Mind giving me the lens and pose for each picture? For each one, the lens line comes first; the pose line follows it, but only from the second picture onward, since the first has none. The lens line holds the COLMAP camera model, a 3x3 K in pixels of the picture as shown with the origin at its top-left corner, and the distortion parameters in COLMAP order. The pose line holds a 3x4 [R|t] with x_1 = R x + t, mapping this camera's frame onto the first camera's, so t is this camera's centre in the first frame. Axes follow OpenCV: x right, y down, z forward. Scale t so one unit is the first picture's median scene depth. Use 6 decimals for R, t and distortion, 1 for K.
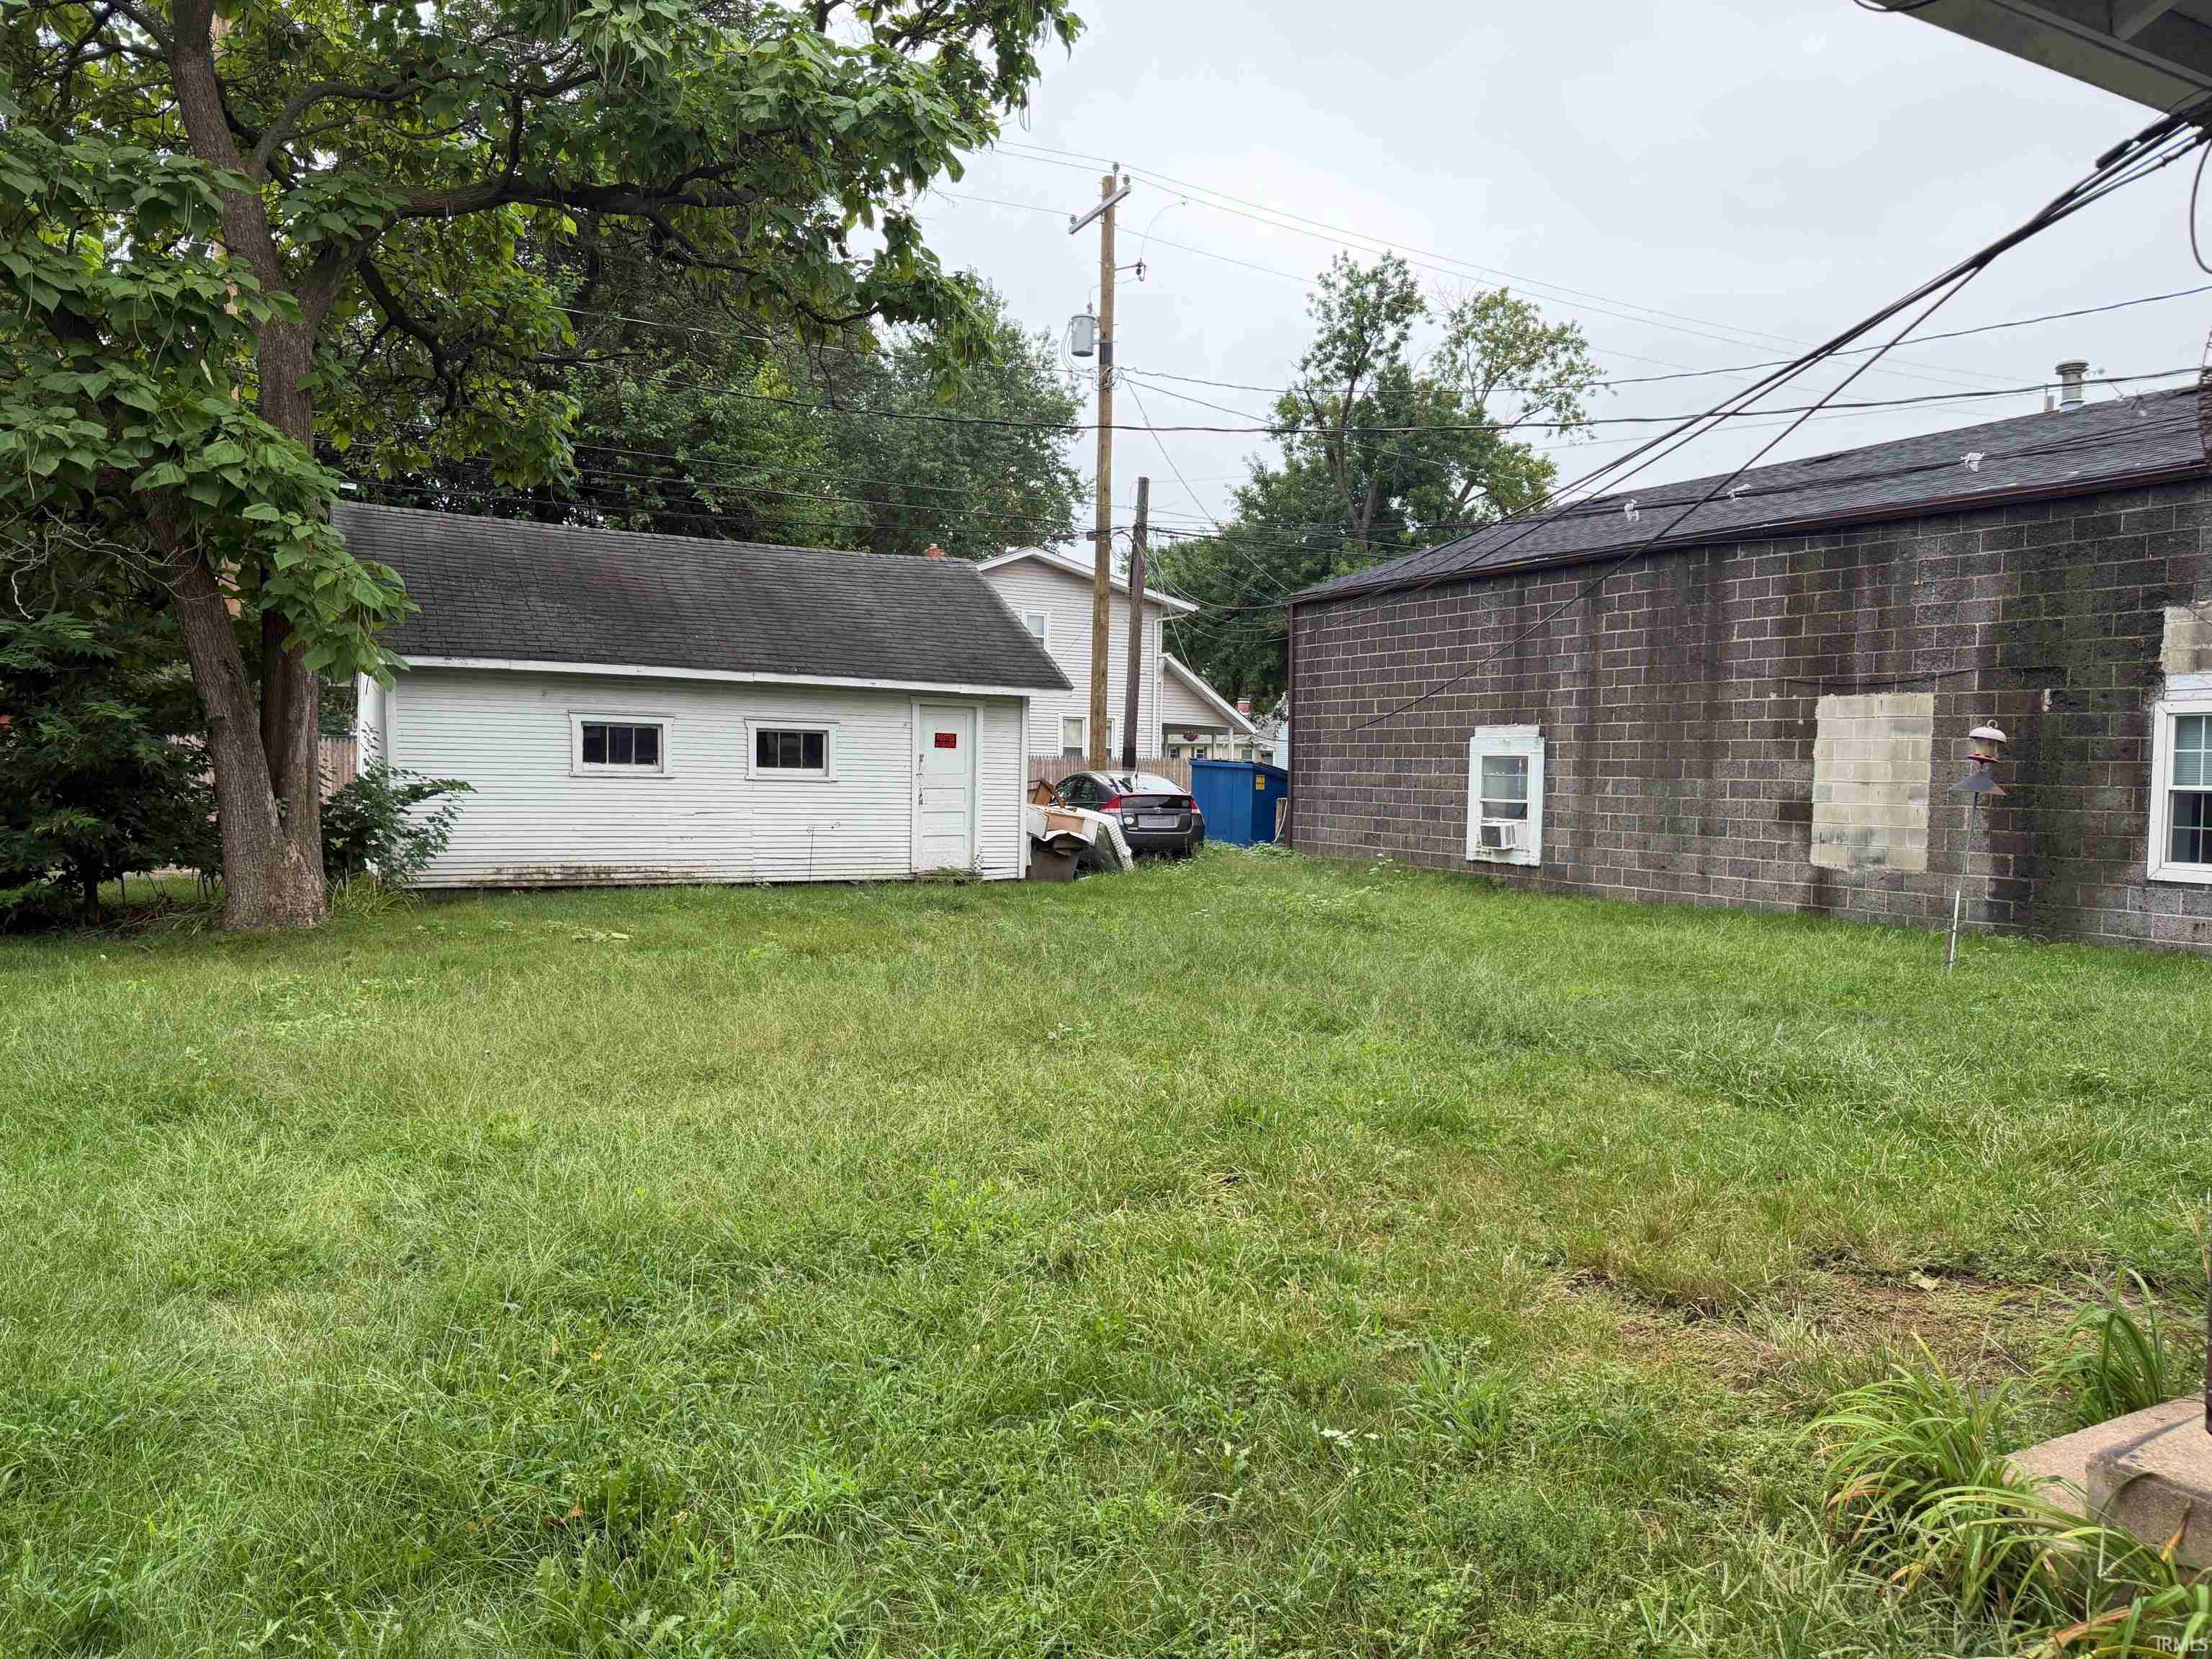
lens RADIAL K [[1575.4, 0, 1106.0], [0, 1575.4, 829.5], [0, 0, 1]] dist [0.047233, -0.052117]
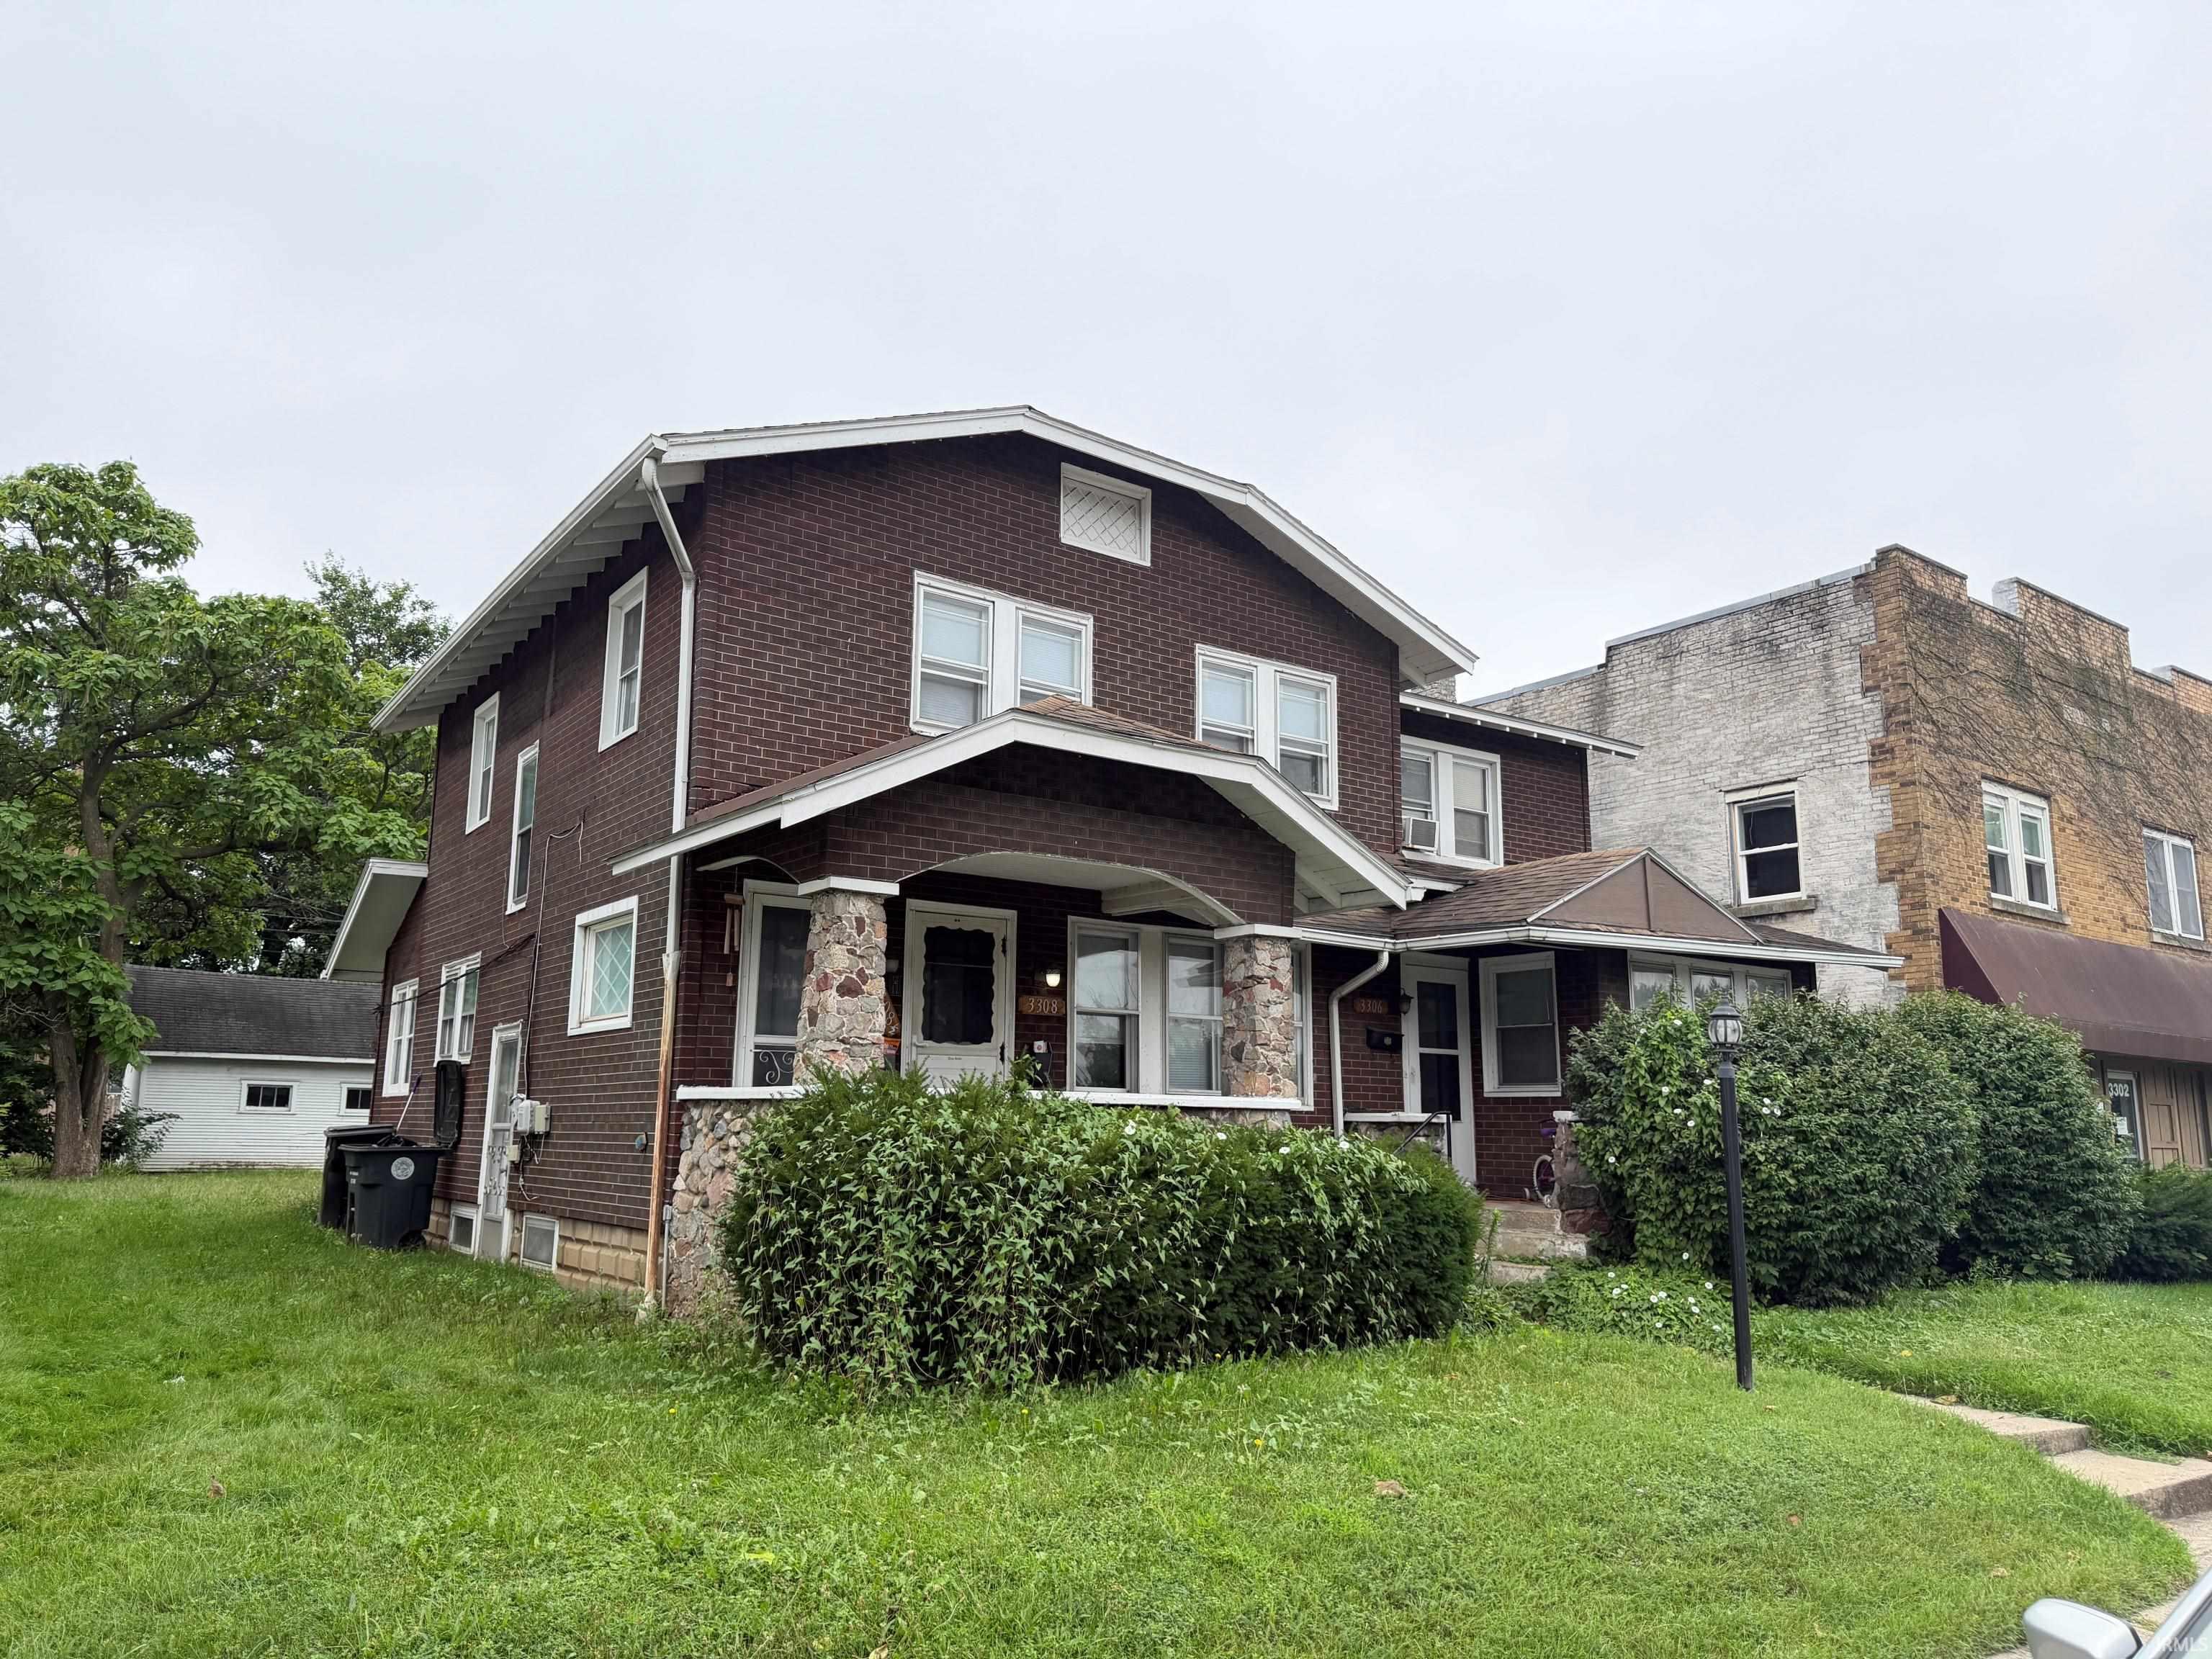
lens RADIAL K [[1575.4, 0, 1106.0], [0, 1575.4, 829.5], [0, 0, 1]] dist [0.047233, -0.052117]
pose [[0.993806, 0.020242, 0.109271, 0.746896], [0.004926, 0.974280, -0.225287, 0.108043], [-0.111020, 0.224430, 0.968146, -1.617752]]
